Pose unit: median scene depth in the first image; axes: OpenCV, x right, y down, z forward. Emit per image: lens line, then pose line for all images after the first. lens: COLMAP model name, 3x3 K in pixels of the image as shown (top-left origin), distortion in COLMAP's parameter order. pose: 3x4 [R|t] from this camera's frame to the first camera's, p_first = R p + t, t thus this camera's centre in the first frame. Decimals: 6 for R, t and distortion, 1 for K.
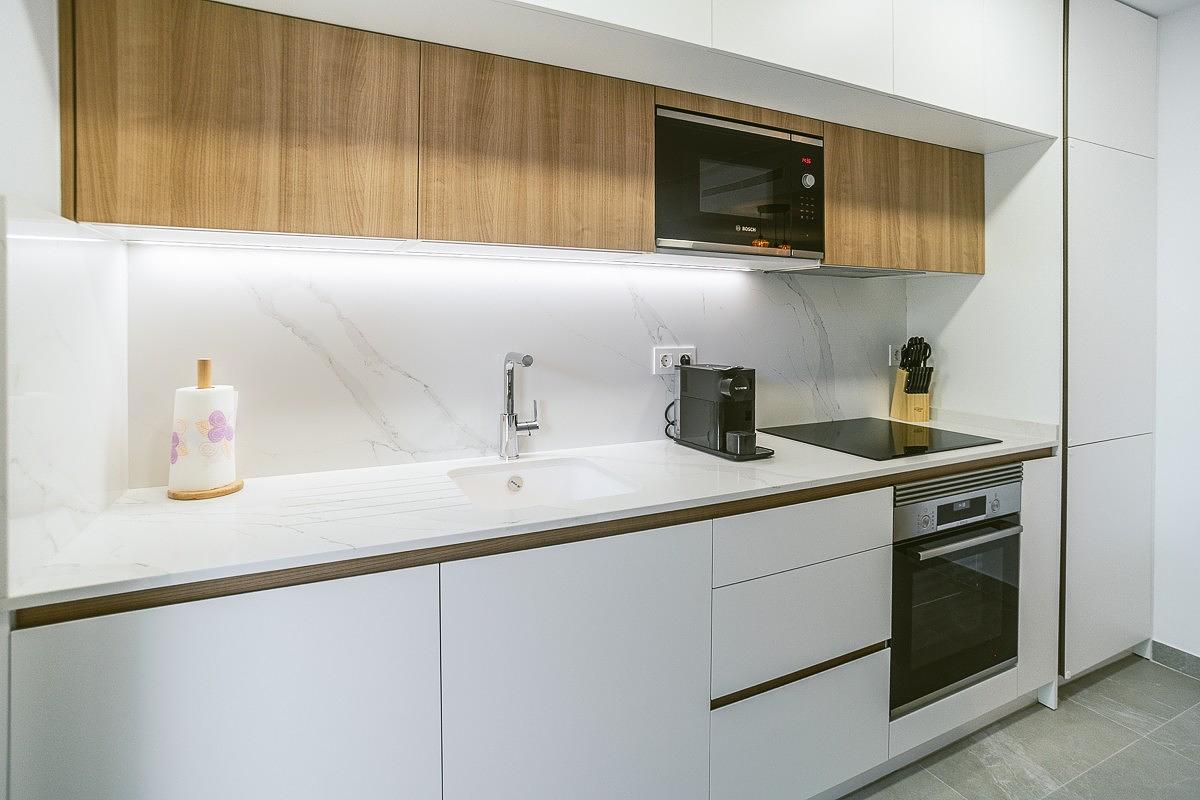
lens RADIAL K [[597.8, 0, 600.4], [0, 597.8, 336.1], [0, 0, 1]] dist [-0.002555, 0.000788]
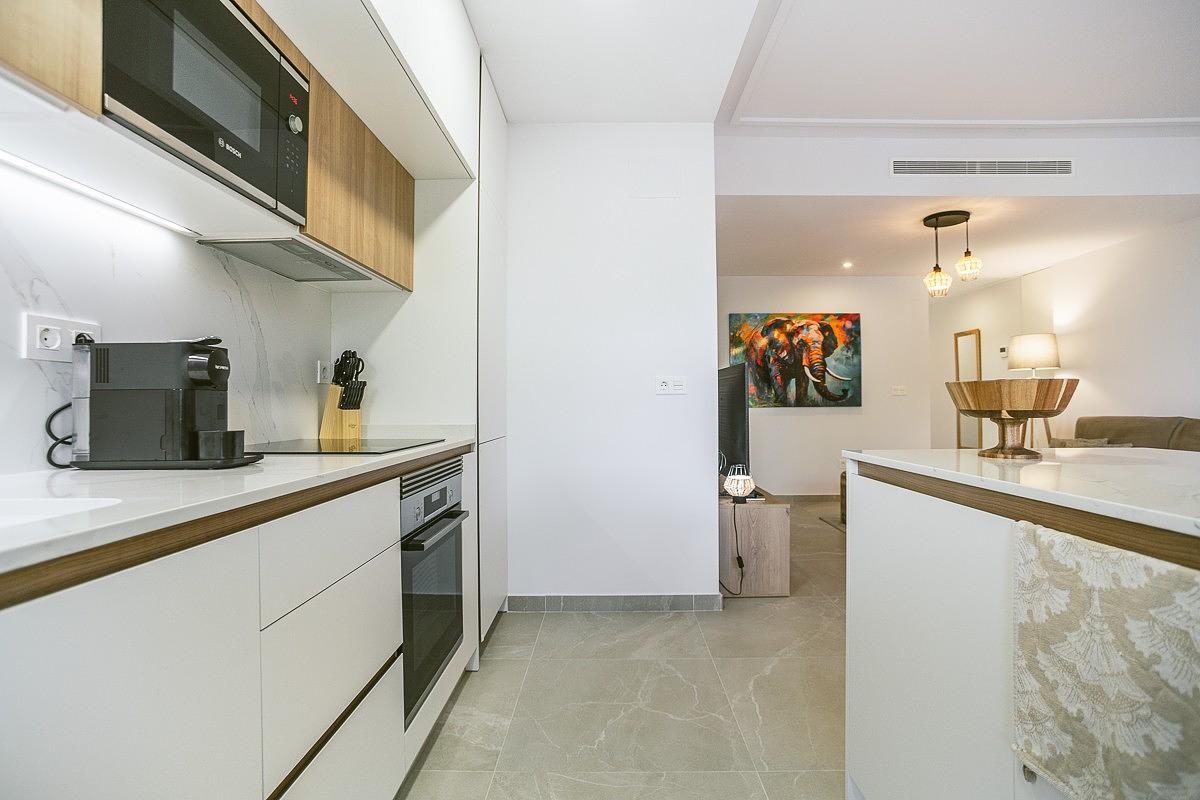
lens RADIAL K [[598.4, 0, 600.0], [0, 598.4, 400.0], [0, 0, 1]] dist [-0.047938, 0.020619]
pose [[0.459902, 0.006782, 0.887944, -0.159312], [0.026494, 0.999421, -0.021355, 0.135475], [-0.887574, 0.033347, 0.459456, 0.251905]]
